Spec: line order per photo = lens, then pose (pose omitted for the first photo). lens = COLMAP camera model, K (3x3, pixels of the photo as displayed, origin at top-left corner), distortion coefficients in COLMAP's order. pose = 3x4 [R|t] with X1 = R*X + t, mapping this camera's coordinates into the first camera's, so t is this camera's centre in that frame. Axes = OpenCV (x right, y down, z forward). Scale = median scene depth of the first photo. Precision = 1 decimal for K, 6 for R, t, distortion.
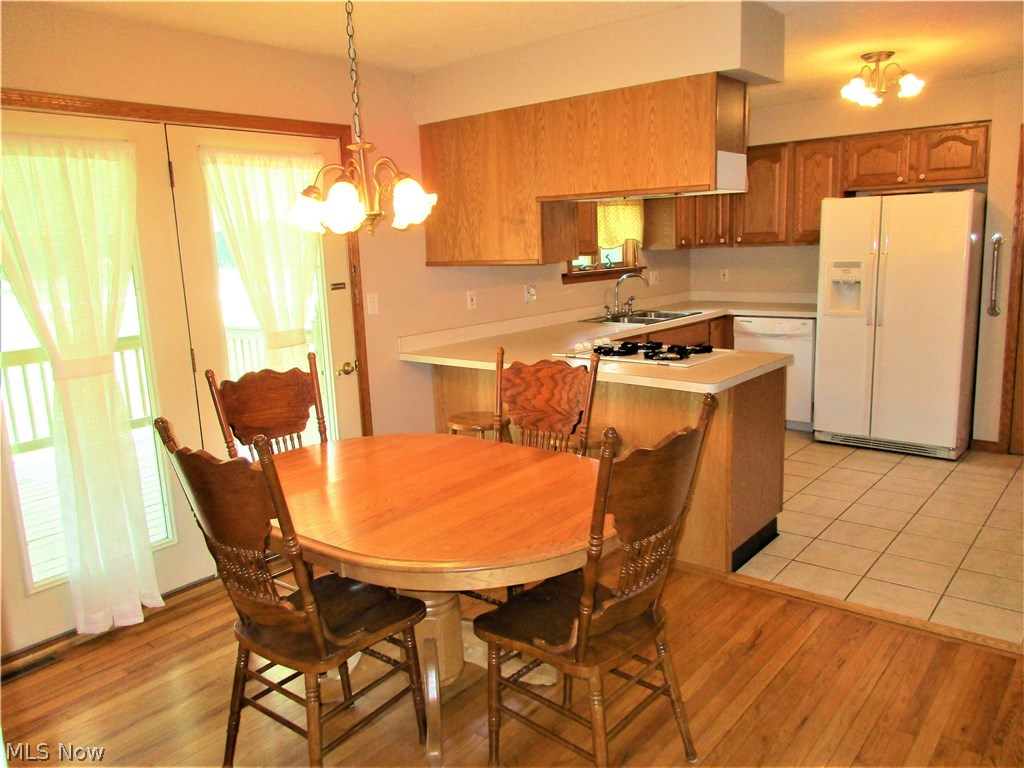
lens RADIAL K [[786.9, 0, 515.7], [0, 786.9, 373.3], [0, 0, 1]] dist [0.018599, 0.001774]
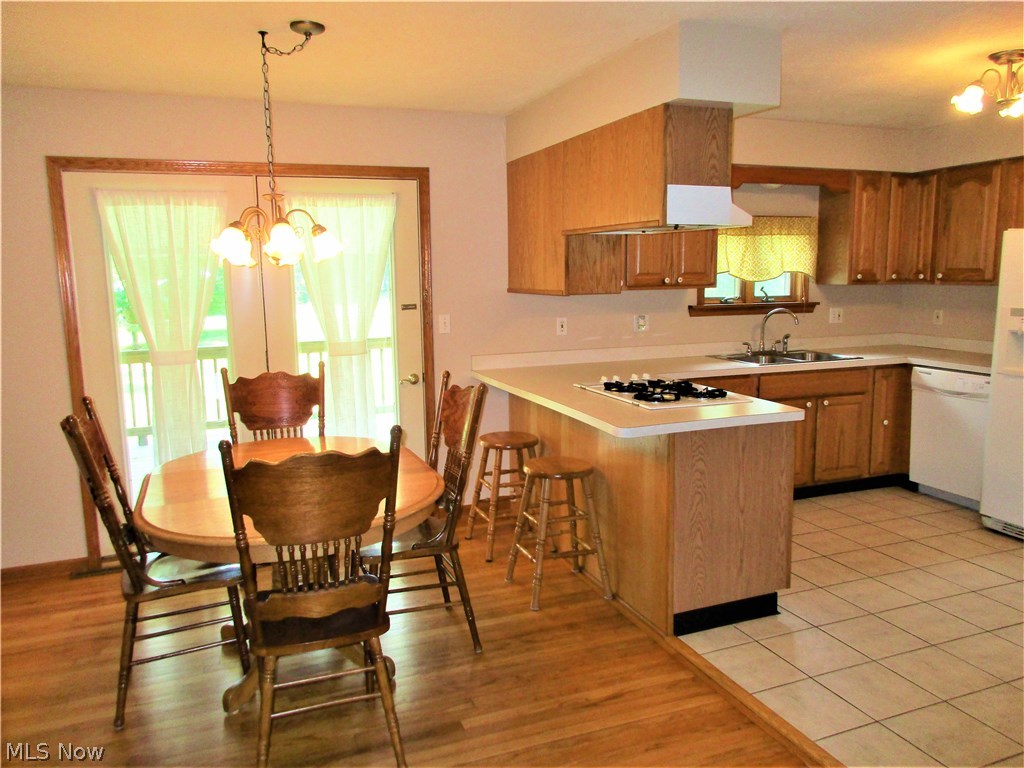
lens RADIAL K [[780.8, 0, 498.7], [0, 780.8, 373.5], [0, 0, 1]] dist [-0.003366, 0.000197]
pose [[0.866884, 0.091984, -0.489950, 0.347780], [-0.103031, 0.994668, 0.004444, -0.024855], [0.487746, 0.046628, 0.871739, 0.058229]]
